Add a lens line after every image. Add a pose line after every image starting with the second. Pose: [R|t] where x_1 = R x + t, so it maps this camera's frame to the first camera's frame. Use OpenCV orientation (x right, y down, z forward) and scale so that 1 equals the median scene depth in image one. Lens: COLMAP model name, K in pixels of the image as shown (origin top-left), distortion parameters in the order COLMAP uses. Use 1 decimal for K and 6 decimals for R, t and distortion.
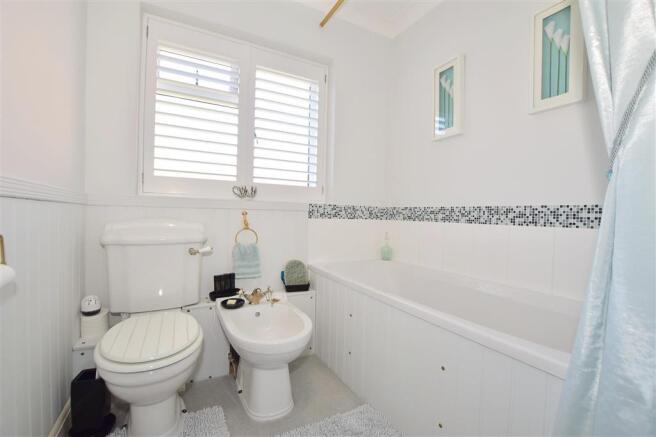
lens RADIAL K [[291.1, 0, 330.7], [0, 291.1, 221.3], [0, 0, 1]] dist [-0.021537, 0.001180]
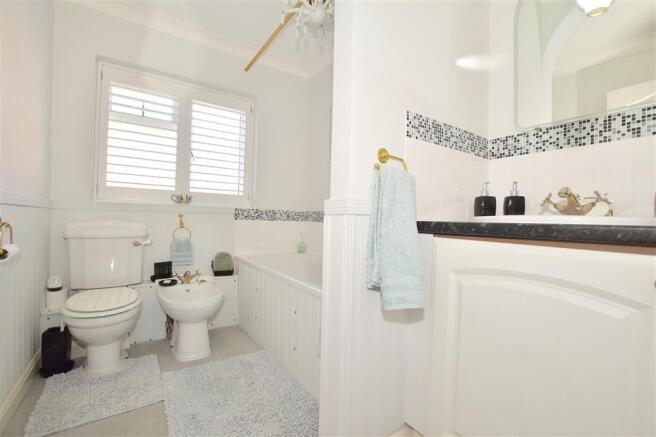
lens RADIAL K [[291.1, 0, 330.7], [0, 291.1, 221.3], [0, 0, 1]] dist [-0.021537, 0.001180]
pose [[0.993941, 0.000266, 0.109912, 0.230417], [0.001214, 0.999910, -0.013397, 0.016175], [-0.109906, 0.013449, 0.993851, -0.363599]]
